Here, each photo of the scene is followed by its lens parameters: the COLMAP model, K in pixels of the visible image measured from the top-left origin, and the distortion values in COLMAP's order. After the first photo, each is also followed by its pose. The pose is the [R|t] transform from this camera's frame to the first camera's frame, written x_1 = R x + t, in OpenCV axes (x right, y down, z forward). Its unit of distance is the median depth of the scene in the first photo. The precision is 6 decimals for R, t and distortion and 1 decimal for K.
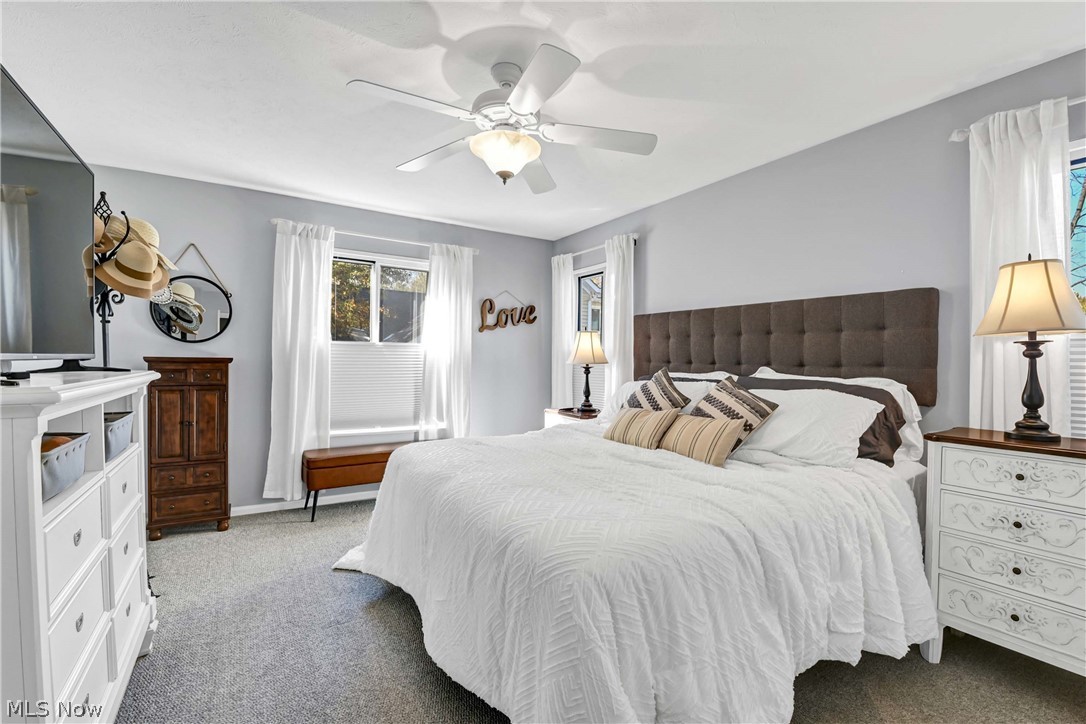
lens RADIAL K [[491.6, 0, 549.1], [0, 491.6, 363.7], [0, 0, 1]] dist [-0.010536, -0.000268]
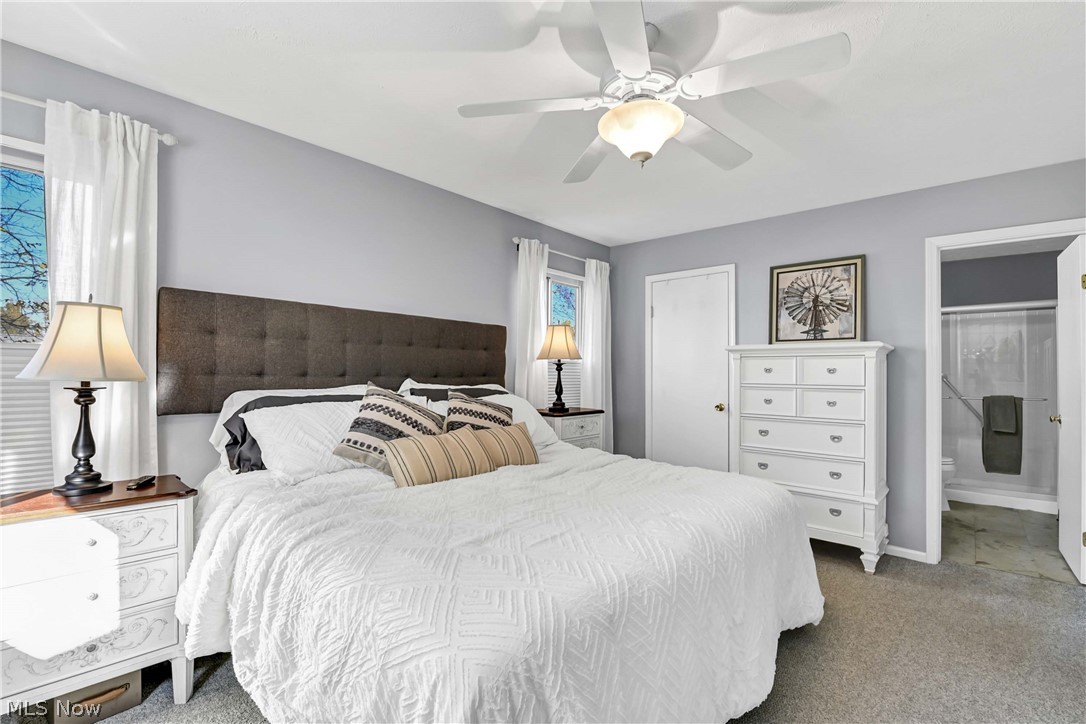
lens RADIAL K [[491.6, 0, 549.1], [0, 491.6, 363.7], [0, 0, 1]] dist [-0.010536, -0.000268]
pose [[-0.294091, 0.003782, 0.955770, -0.735925], [-0.005286, 0.999970, -0.005583, -0.023363], [-0.955763, -0.006694, -0.294063, 1.216846]]
